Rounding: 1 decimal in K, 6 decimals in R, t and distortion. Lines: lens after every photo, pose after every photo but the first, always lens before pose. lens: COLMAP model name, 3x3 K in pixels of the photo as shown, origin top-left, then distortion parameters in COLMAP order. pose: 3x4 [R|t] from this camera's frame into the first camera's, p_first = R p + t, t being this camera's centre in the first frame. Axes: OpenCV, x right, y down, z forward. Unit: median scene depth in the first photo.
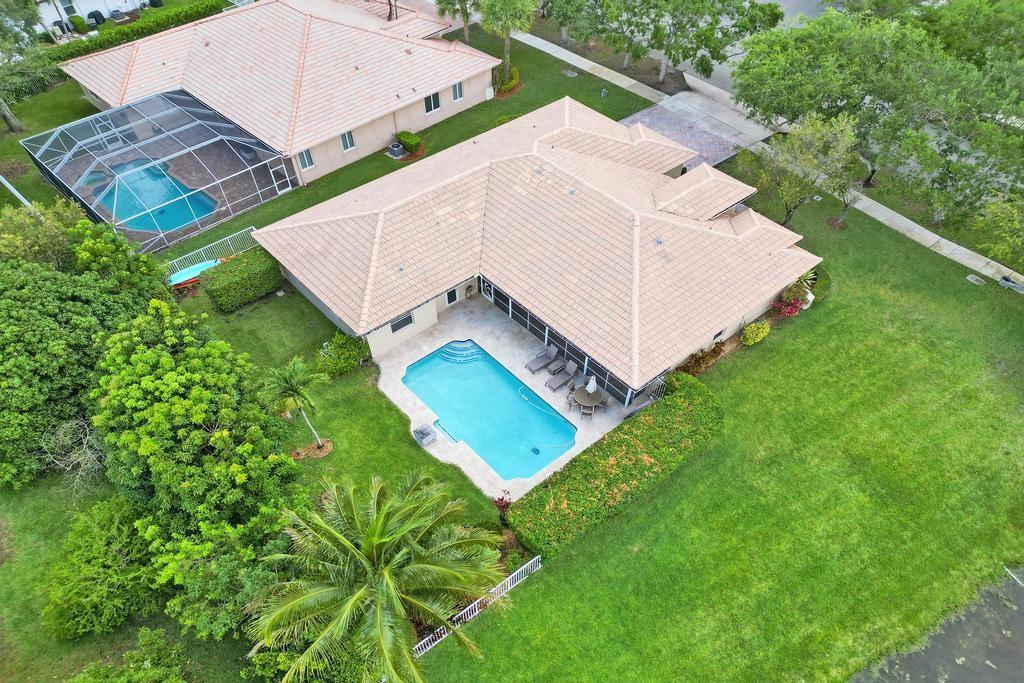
lens RADIAL K [[672.1, 0, 512.0], [0, 672.1, 341.5], [0, 0, 1]] dist [0.038927, 0.000681]
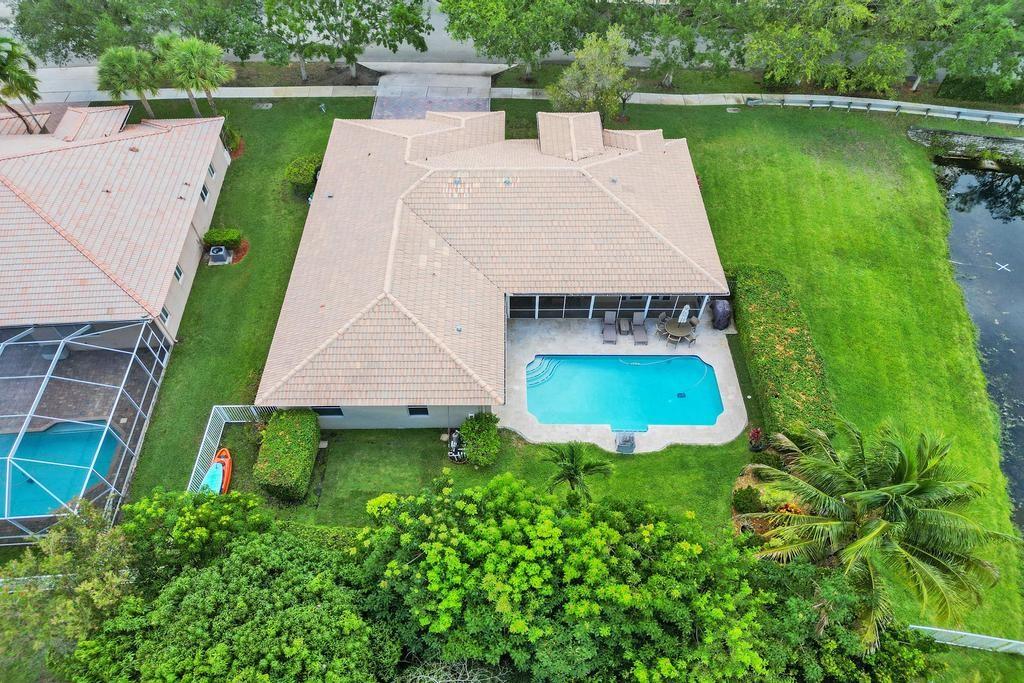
lens RADIAL K [[672.1, 0, 512.0], [0, 672.1, 341.5], [0, 0, 1]] dist [0.038927, 0.000681]
pose [[0.707330, -0.548420, 0.446005, -0.474675], [0.540141, 0.826330, 0.159455, -0.180559], [-0.455996, 0.128118, 0.880712, 0.148200]]
